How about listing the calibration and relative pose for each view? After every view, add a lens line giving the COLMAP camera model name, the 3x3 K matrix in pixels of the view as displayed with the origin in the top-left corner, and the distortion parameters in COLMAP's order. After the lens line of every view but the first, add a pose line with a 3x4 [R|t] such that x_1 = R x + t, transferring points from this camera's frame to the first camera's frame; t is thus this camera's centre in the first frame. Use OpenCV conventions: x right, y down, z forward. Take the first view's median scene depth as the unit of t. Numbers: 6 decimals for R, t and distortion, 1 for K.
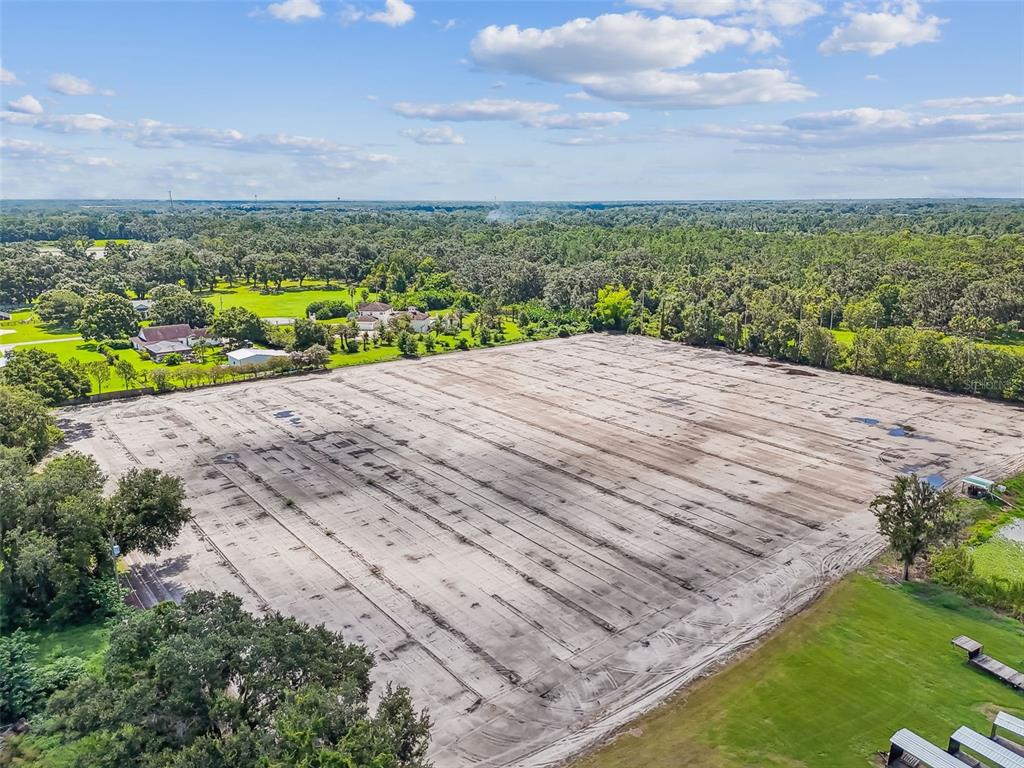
lens RADIAL K [[755.9, 0, 518.7], [0, 755.9, 380.0], [0, 0, 1]] dist [0.092790, -0.118164]
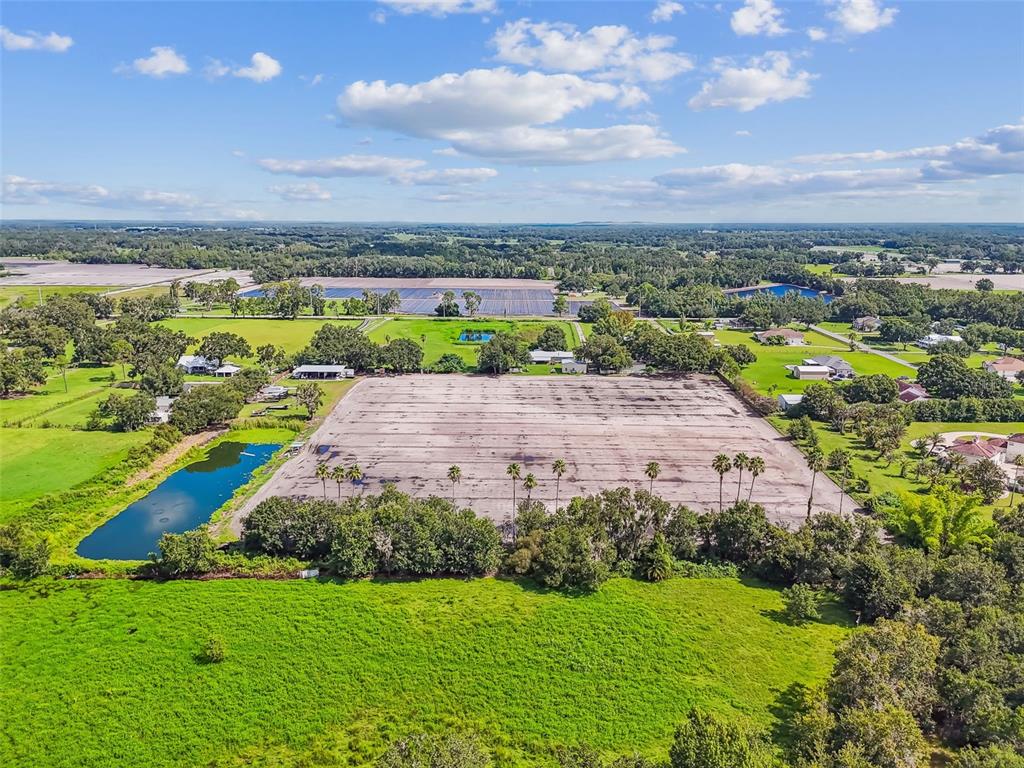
lens RADIAL K [[755.9, 0, 518.7], [0, 755.9, 380.0], [0, 0, 1]] dist [0.092790, -0.118164]
pose [[-0.635529, 0.159175, -0.755491, 1.344072], [-0.180493, 0.920773, 0.345831, -0.615448], [0.750683, 0.356147, -0.556448, 1.962695]]
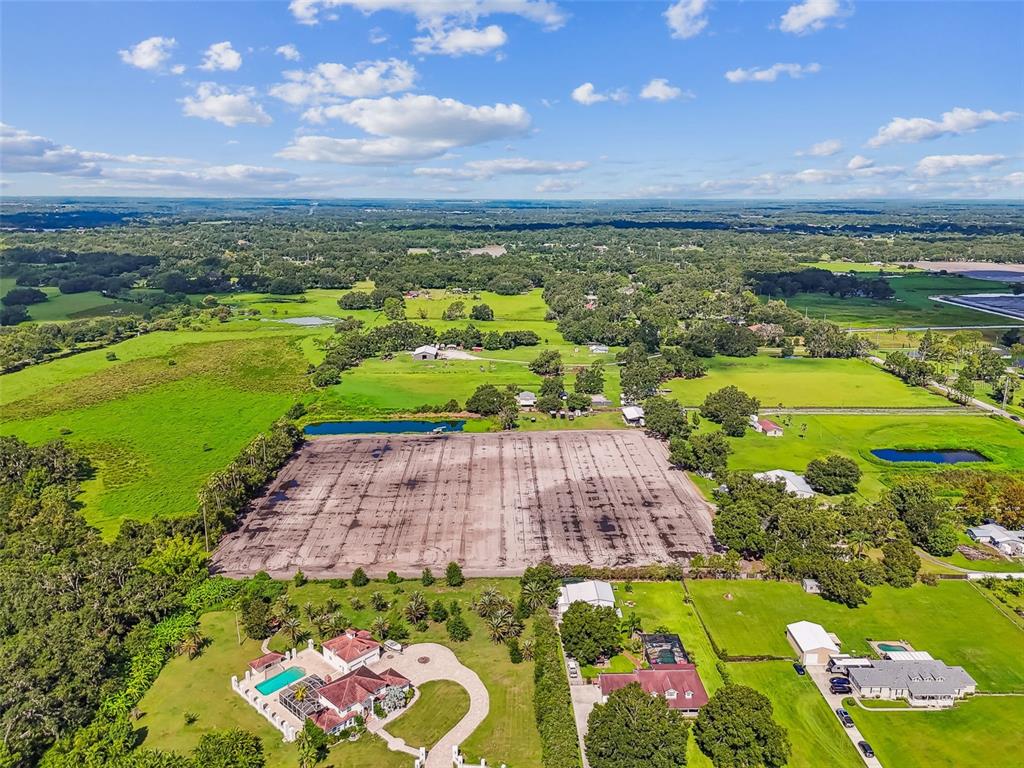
lens RADIAL K [[755.9, 0, 518.7], [0, 755.9, 380.0], [0, 0, 1]] dist [0.092790, -0.118164]
pose [[-0.805977, -0.142410, 0.574561, -1.196783], [0.134383, 0.901267, 0.411896, -1.077775], [-0.576491, 0.409190, -0.707263, 2.434051]]
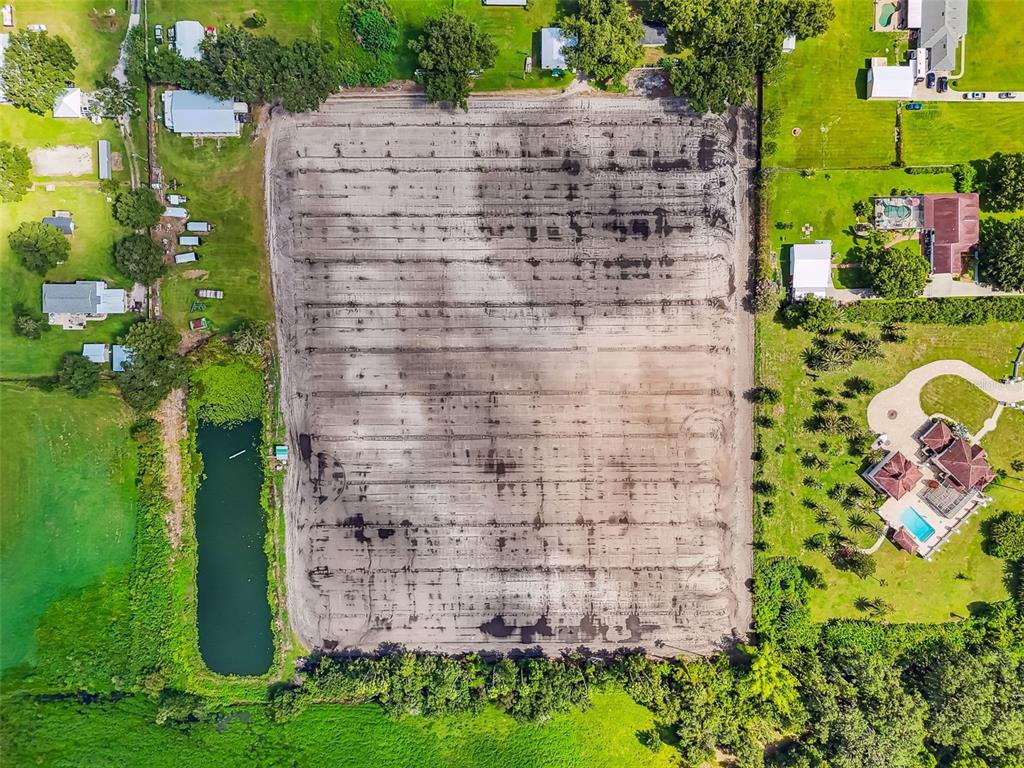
lens RADIAL K [[755.9, 0, 518.7], [0, 755.9, 380.0], [0, 0, 1]] dist [0.092790, -0.118164]
pose [[-0.611652, 0.791004, 0.013969, 0.042962], [-0.183843, -0.159288, 0.969963, -1.526888], [0.769470, 0.590712, 0.242849, 0.731429]]
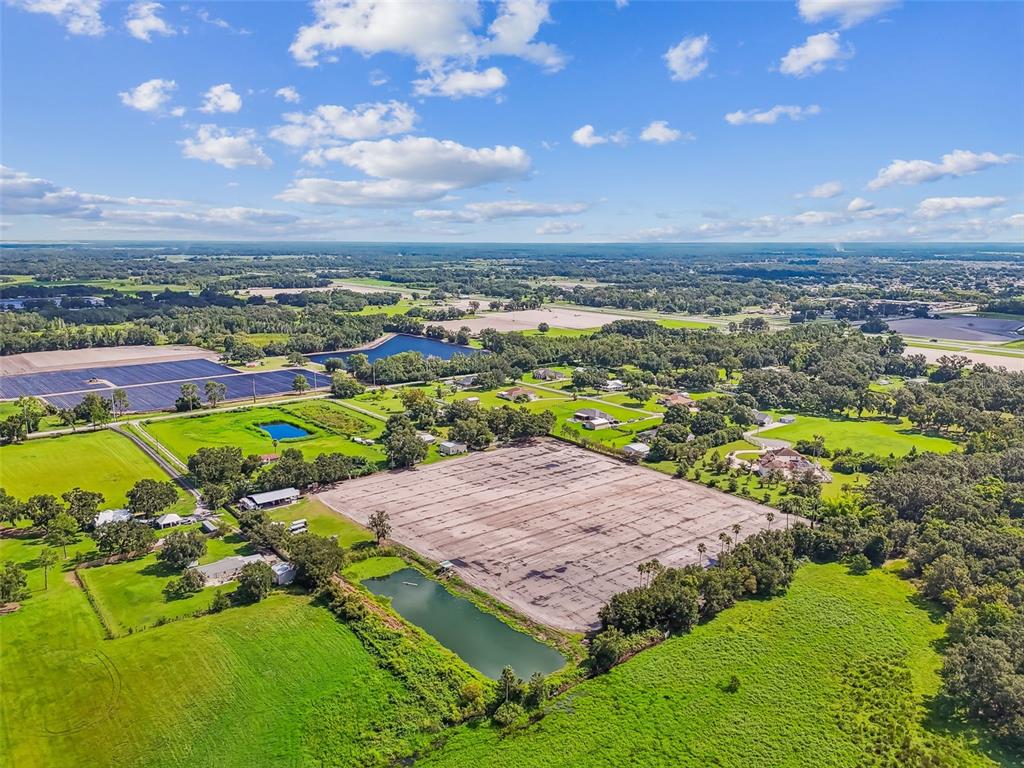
lens RADIAL K [[755.9, 0, 518.7], [0, 755.9, 380.0], [0, 0, 1]] dist [0.092790, -0.118164]
pose [[0.019648, 0.188026, -0.981967, 2.227301], [-0.235365, 0.955424, 0.178235, -0.688453], [0.971708, 0.227619, 0.063027, 0.780912]]
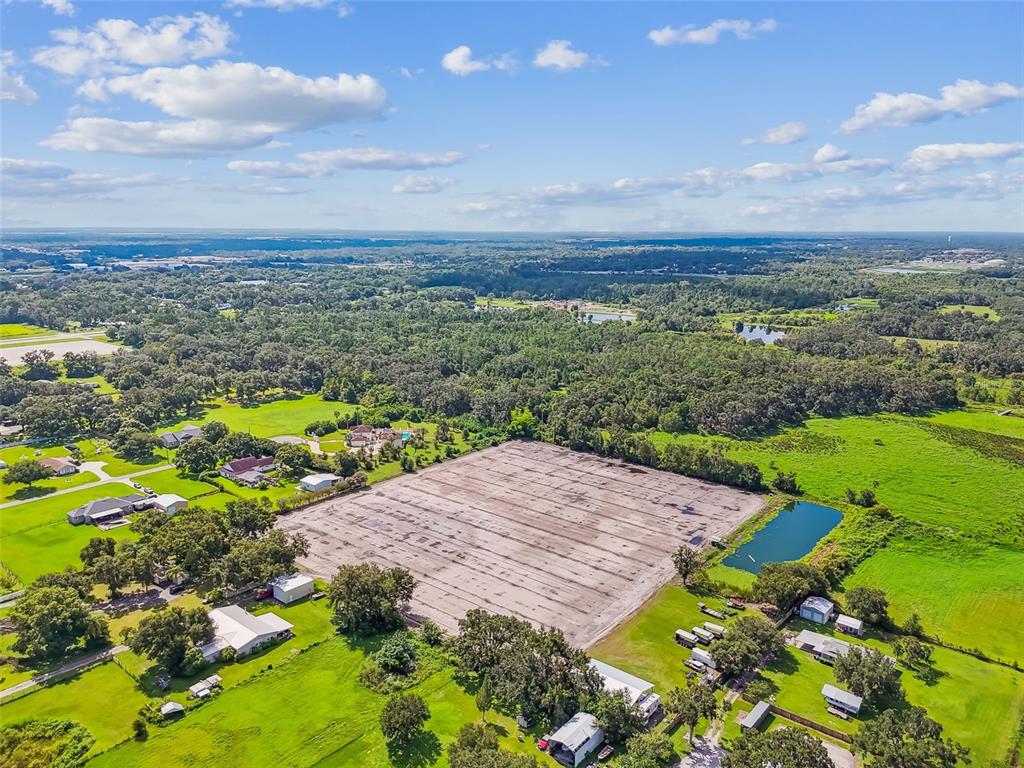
lens RADIAL K [[755.9, 0, 518.7], [0, 755.9, 380.0], [0, 0, 1]] dist [0.092790, -0.118164]
pose [[0.976881, -0.036318, 0.210676, -0.383429], [0.043395, 0.998635, -0.029064, -0.257734], [-0.209333, 0.037535, 0.977124, -0.969310]]
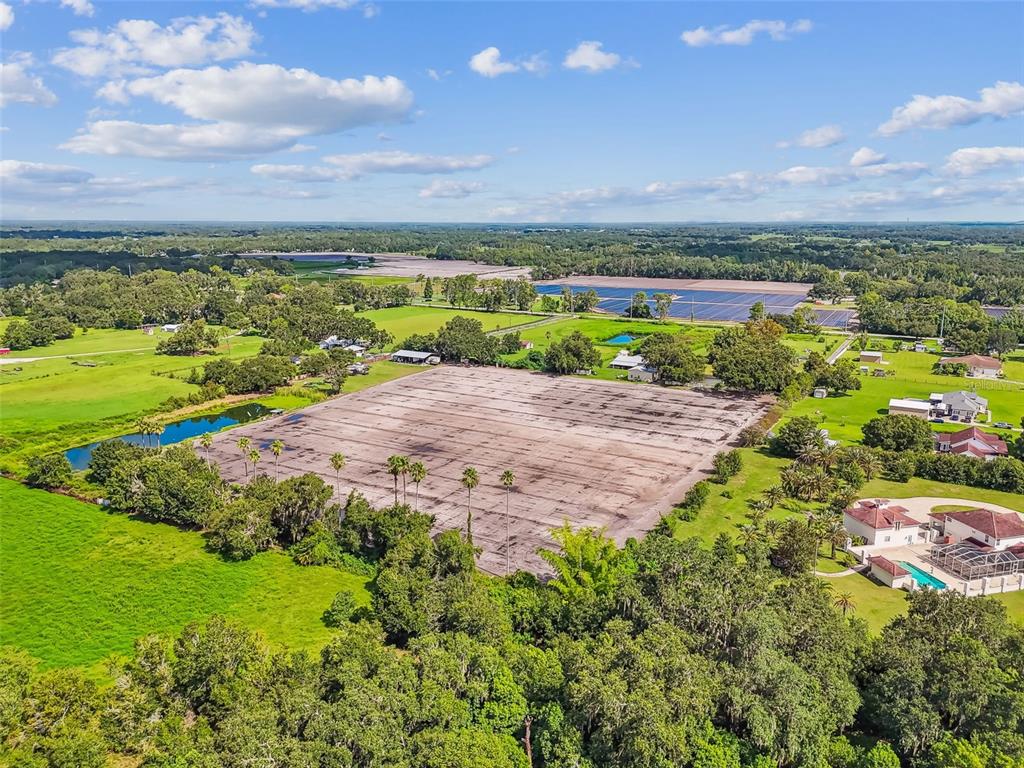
lens RADIAL K [[755.9, 0, 518.7], [0, 755.9, 380.0], [0, 0, 1]] dist [0.092790, -0.118164]
pose [[-0.928510, 0.076970, -0.363241, 0.614259], [-0.085831, 0.907290, 0.411654, -0.744201], [0.361250, 0.413402, -0.835821, 2.505667]]
